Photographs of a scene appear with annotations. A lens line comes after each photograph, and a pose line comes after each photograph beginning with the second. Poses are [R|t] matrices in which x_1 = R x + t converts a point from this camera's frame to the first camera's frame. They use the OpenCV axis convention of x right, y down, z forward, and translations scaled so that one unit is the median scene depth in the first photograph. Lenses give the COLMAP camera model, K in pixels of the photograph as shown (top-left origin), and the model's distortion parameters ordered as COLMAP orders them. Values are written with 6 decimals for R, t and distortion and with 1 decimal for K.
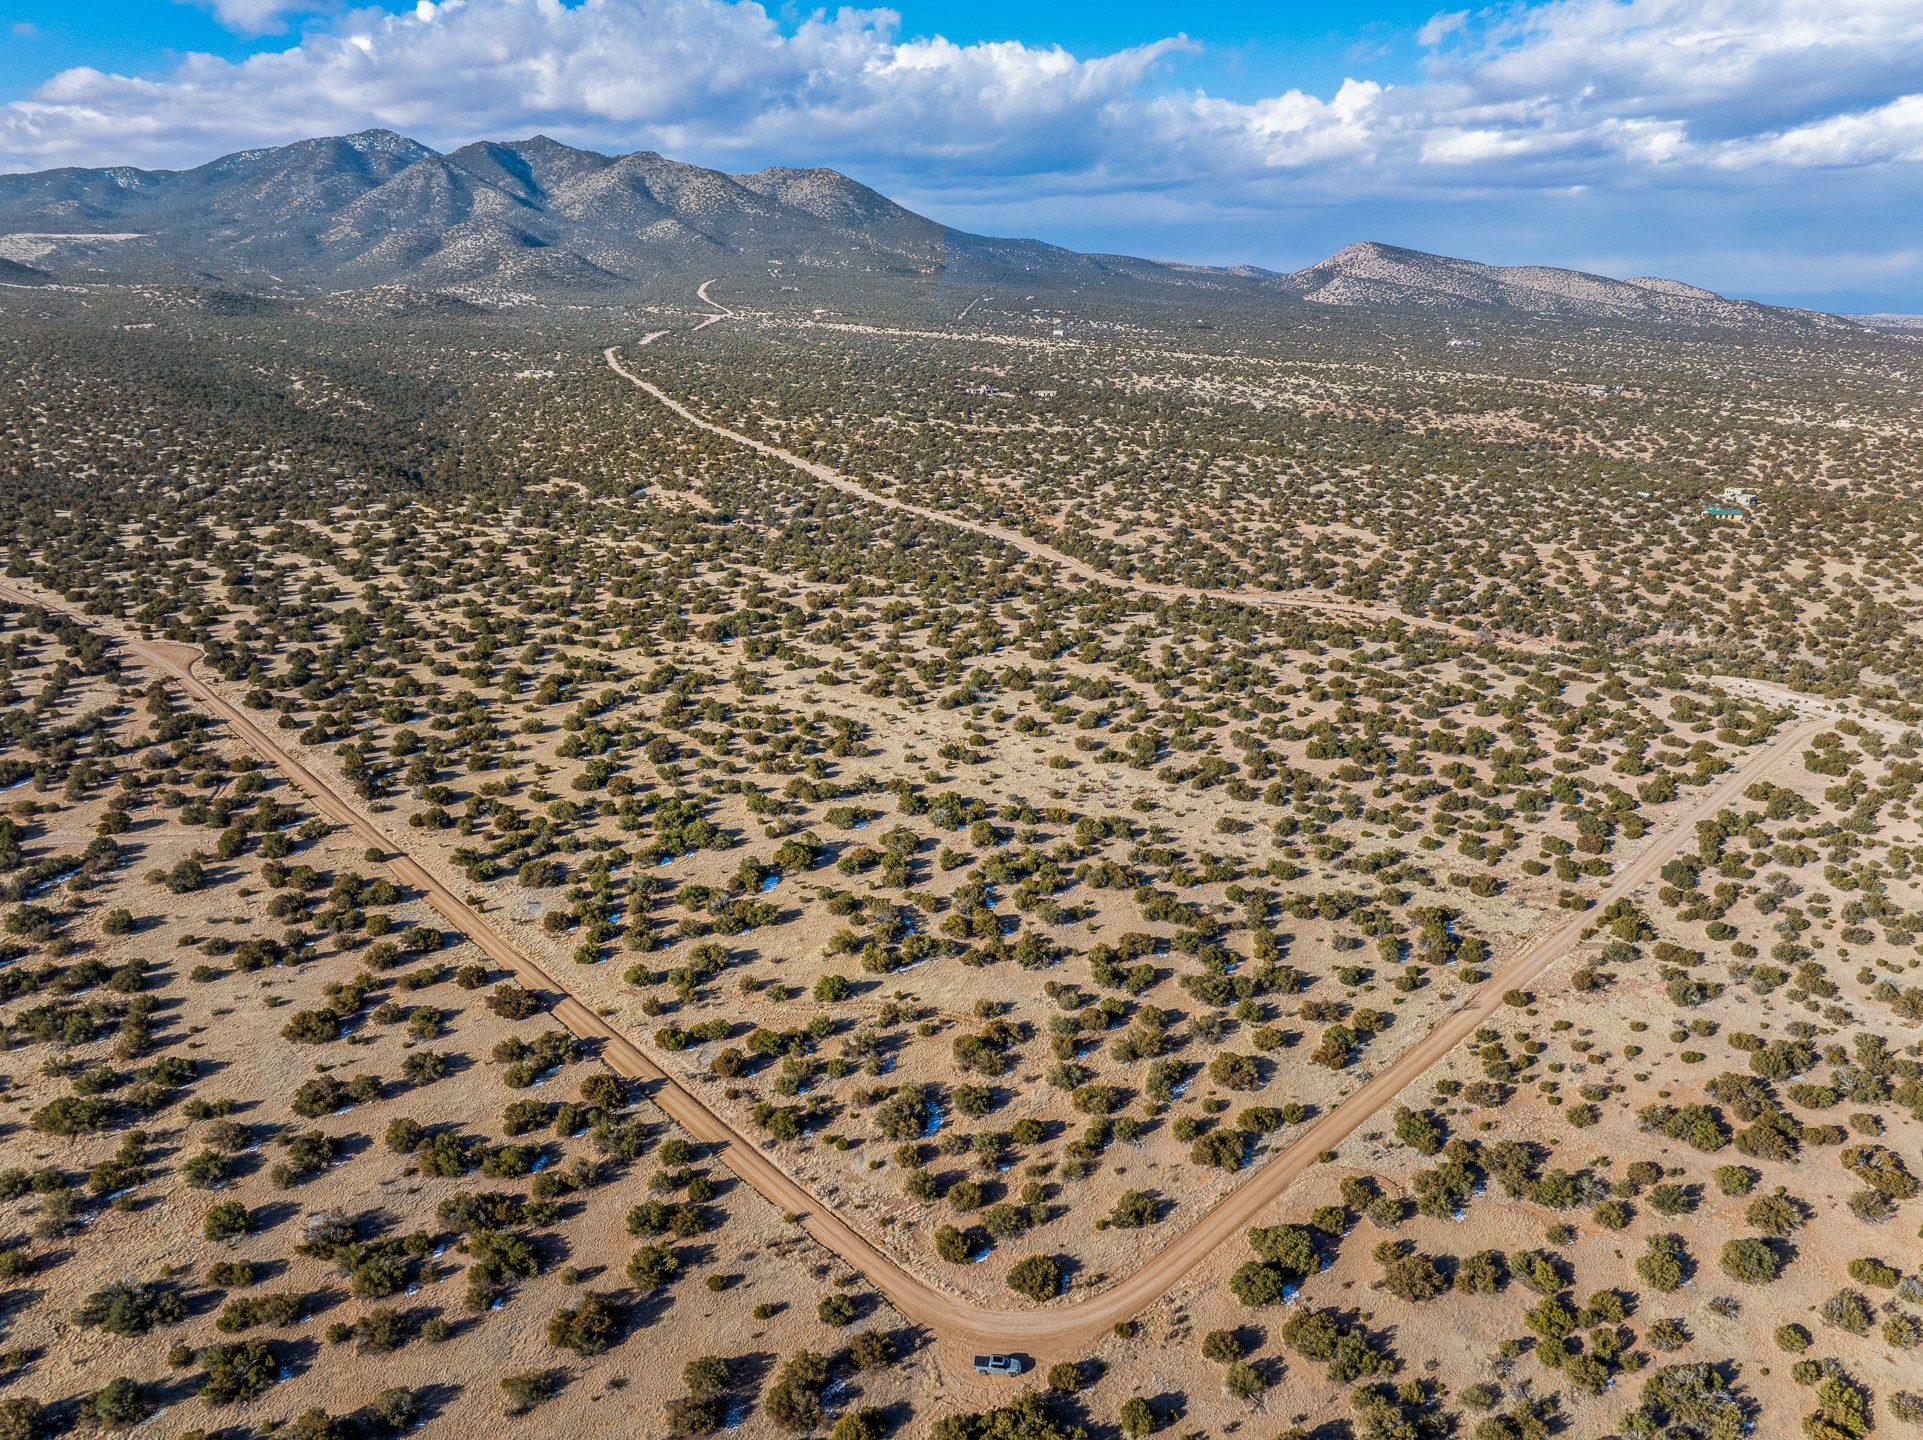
lens RADIAL K [[1354.0, 0, 961.5], [0, 1354.0, 720.0], [0, 0, 1]] dist [-0.076062, 0.050379]
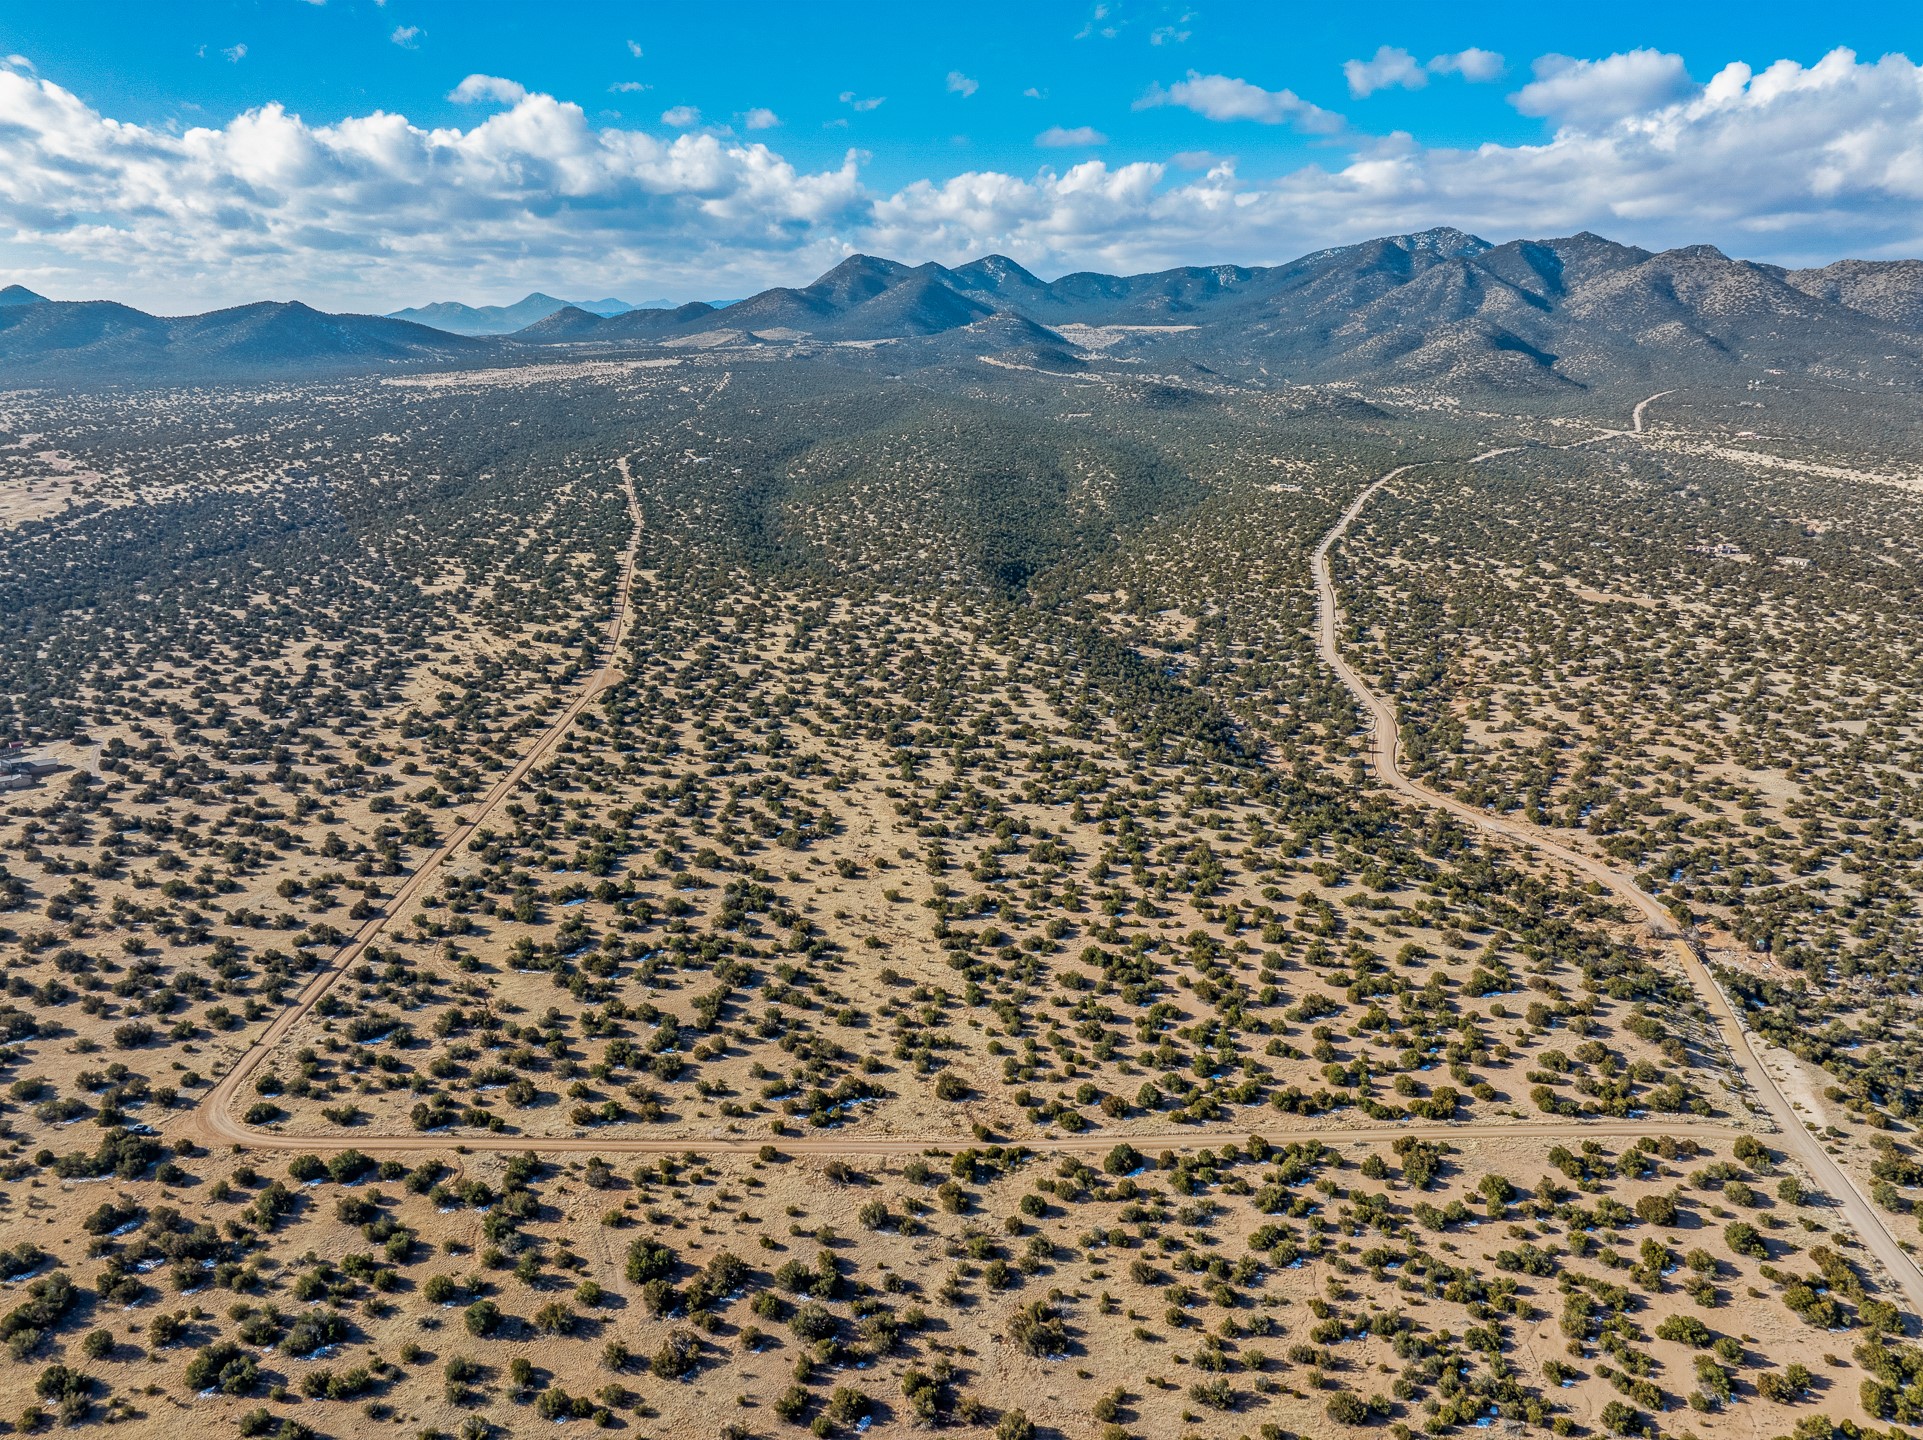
lens RADIAL K [[1354.0, 0, 961.5], [0, 1354.0, 720.0], [0, 0, 1]] dist [-0.076062, 0.050379]
pose [[0.727768, 0.190008, -0.658977, 1.128875], [-0.226618, 0.973508, 0.030425, -0.220405], [0.647301, 0.127194, 0.751547, 0.141908]]
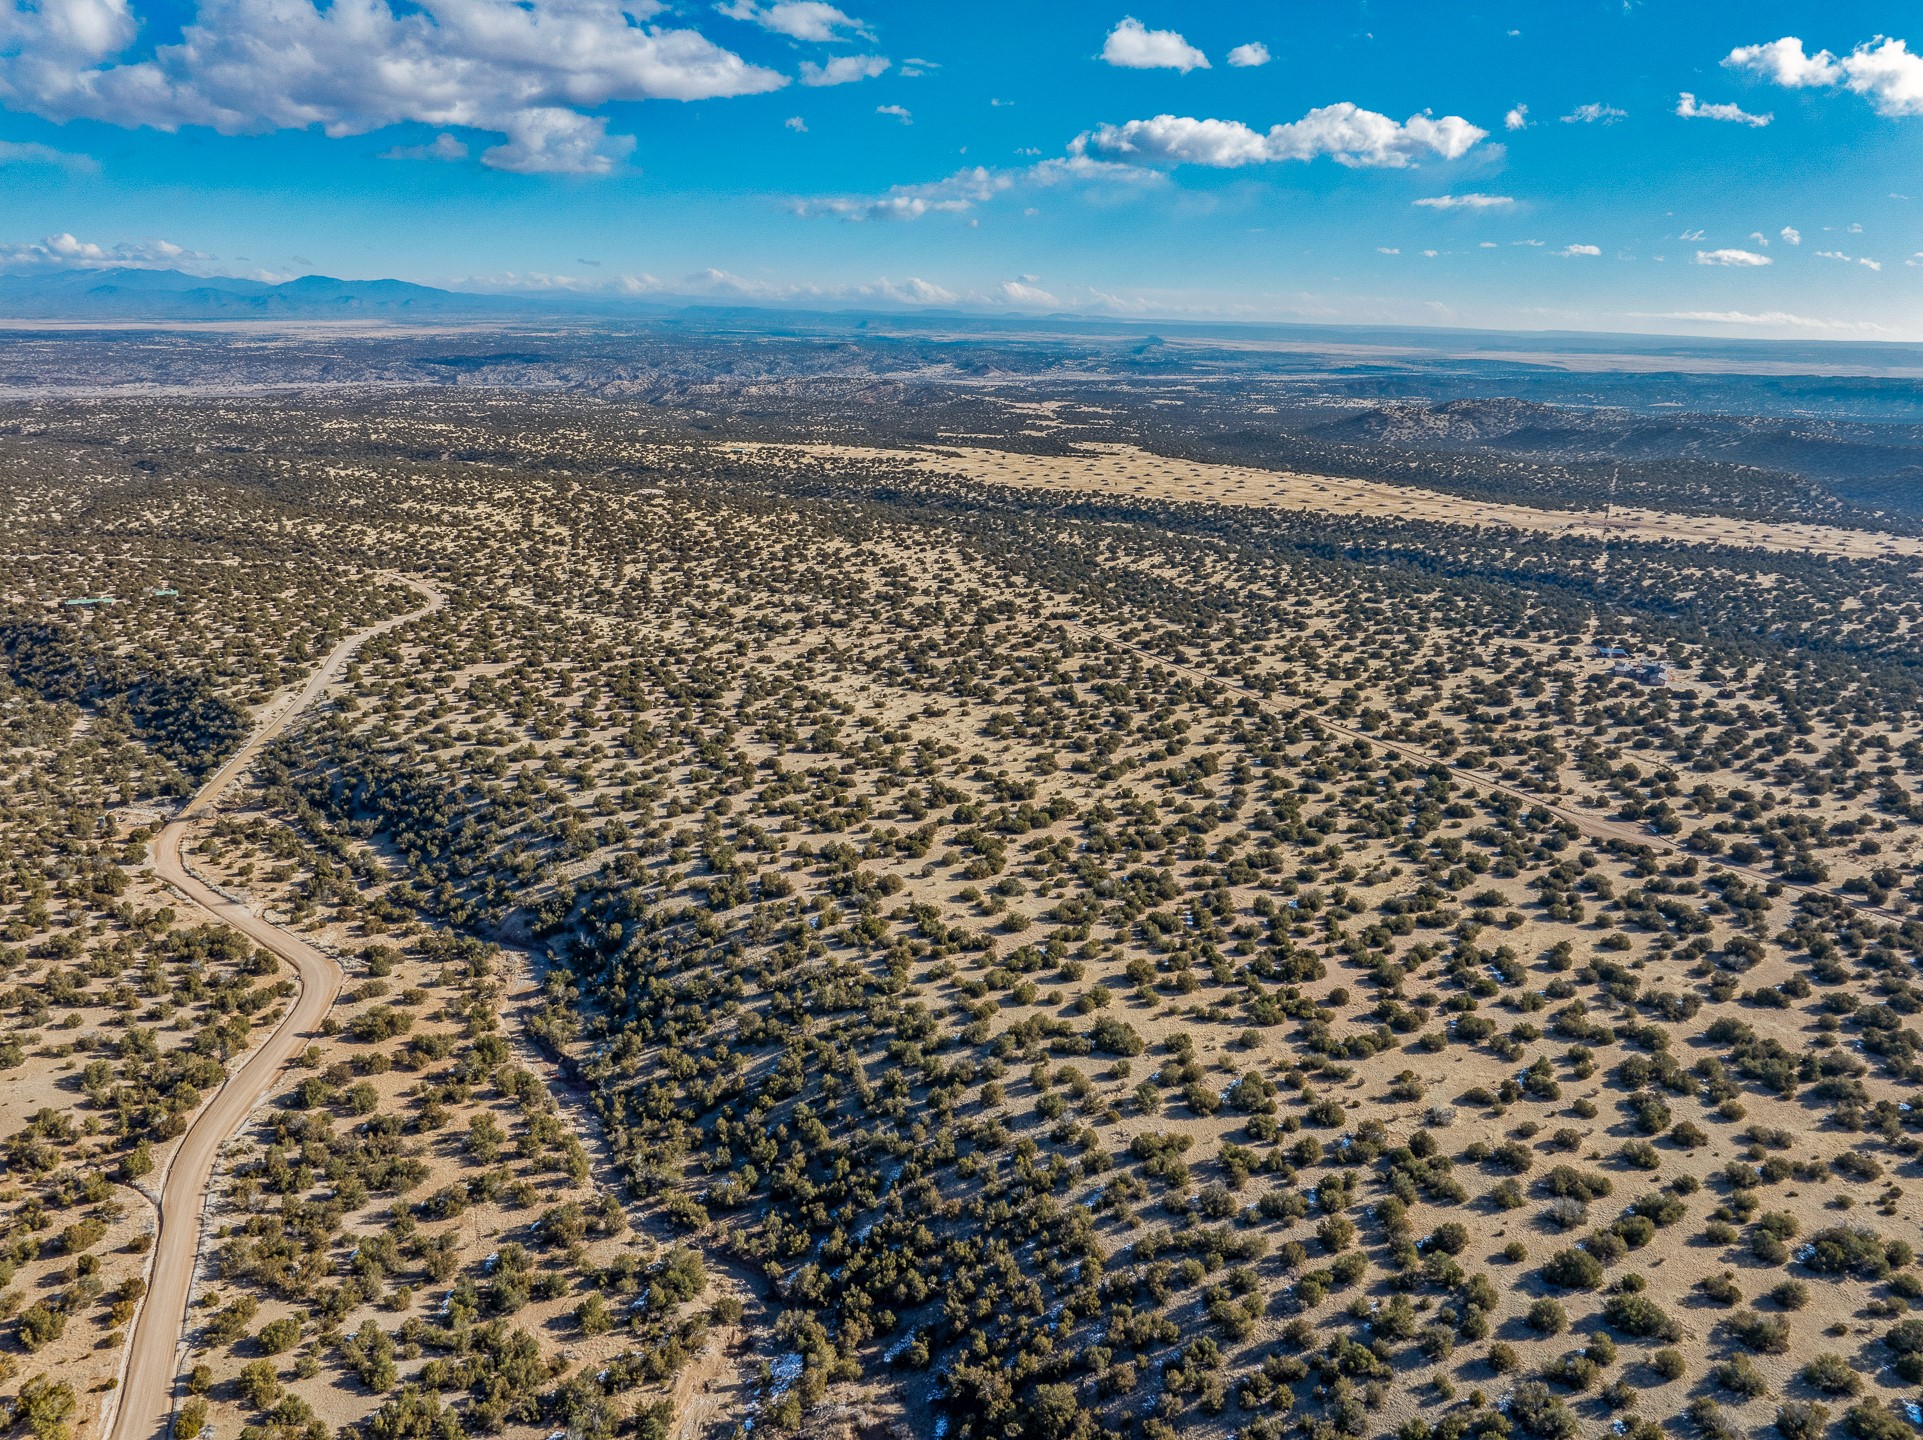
lens RADIAL K [[1328.9, 0, 961.5], [0, 1328.9, 720.0], [0, 0, 1]] dist [-0.031387, -0.004052]
pose [[-0.936211, -0.118625, 0.330812, -0.689939], [0.088818, 0.830888, 0.549306, -1.039190], [-0.340029, 0.543649, -0.767350, 2.795142]]
